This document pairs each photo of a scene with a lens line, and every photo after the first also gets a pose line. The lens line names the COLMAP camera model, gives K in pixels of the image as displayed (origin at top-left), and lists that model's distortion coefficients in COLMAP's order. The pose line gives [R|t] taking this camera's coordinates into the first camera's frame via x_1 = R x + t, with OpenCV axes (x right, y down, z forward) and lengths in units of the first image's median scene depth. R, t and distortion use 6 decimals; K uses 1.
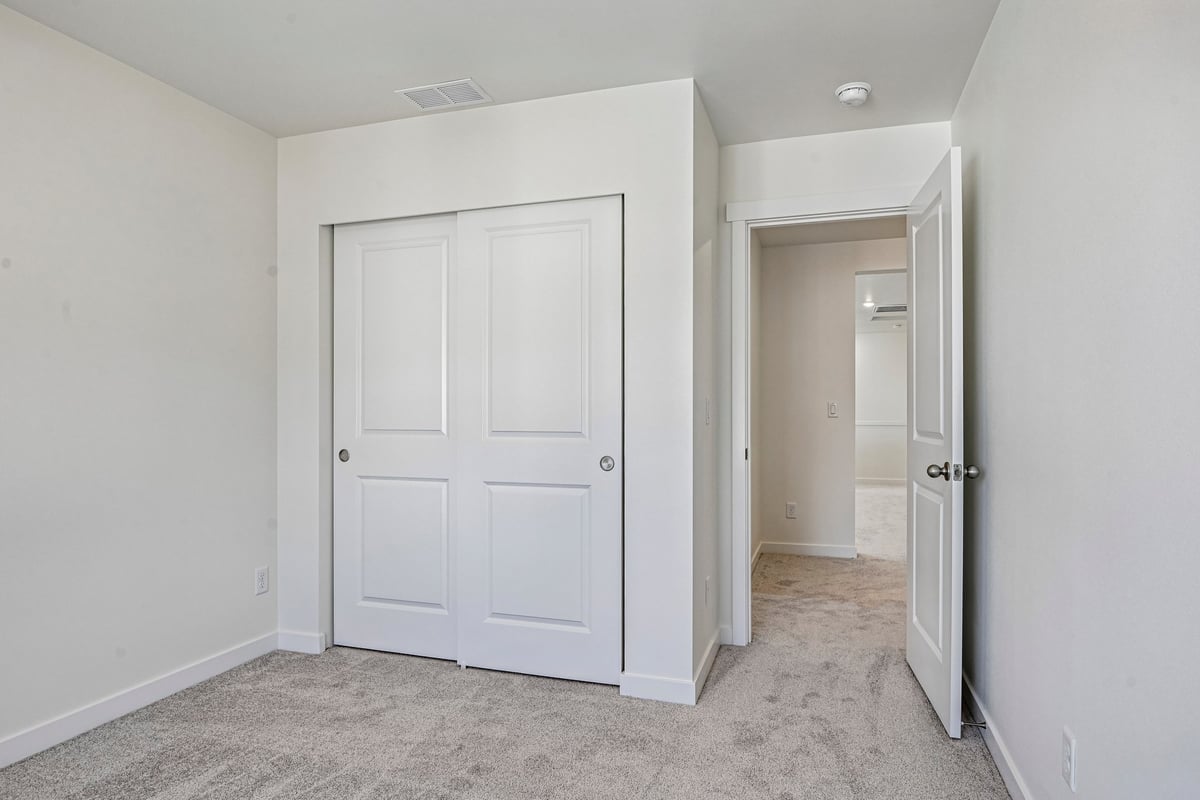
lens RADIAL K [[679.0, 0, 597.3], [0, 679.0, 409.1], [0, 0, 1]] dist [-0.001158, -0.000067]
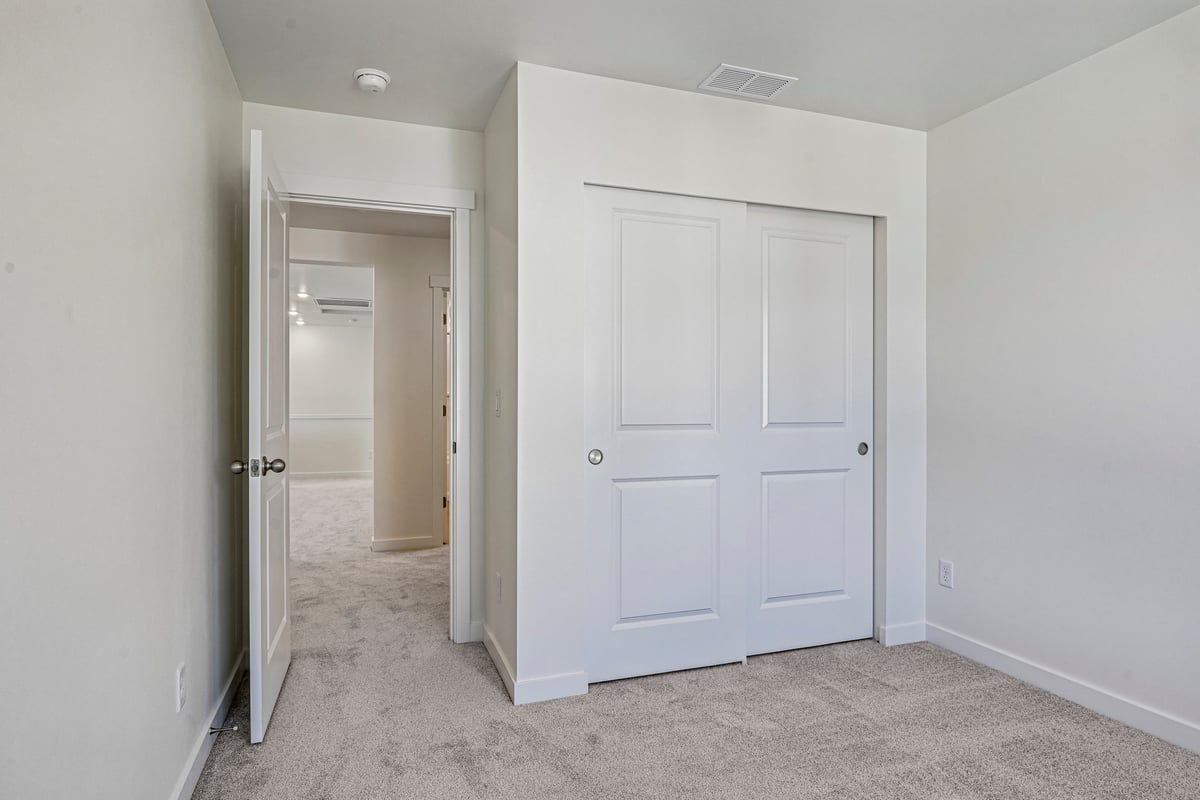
lens RADIAL K [[679.0, 0, 600.4], [0, 679.0, 394.6], [0, 0, 1]] dist [-0.001158, -0.000067]
pose [[0.782390, 0.006516, 0.622755, -0.798228], [-0.000961, 0.999957, -0.009255, -0.000902], [-0.622788, 0.006642, 0.782362, 0.298886]]
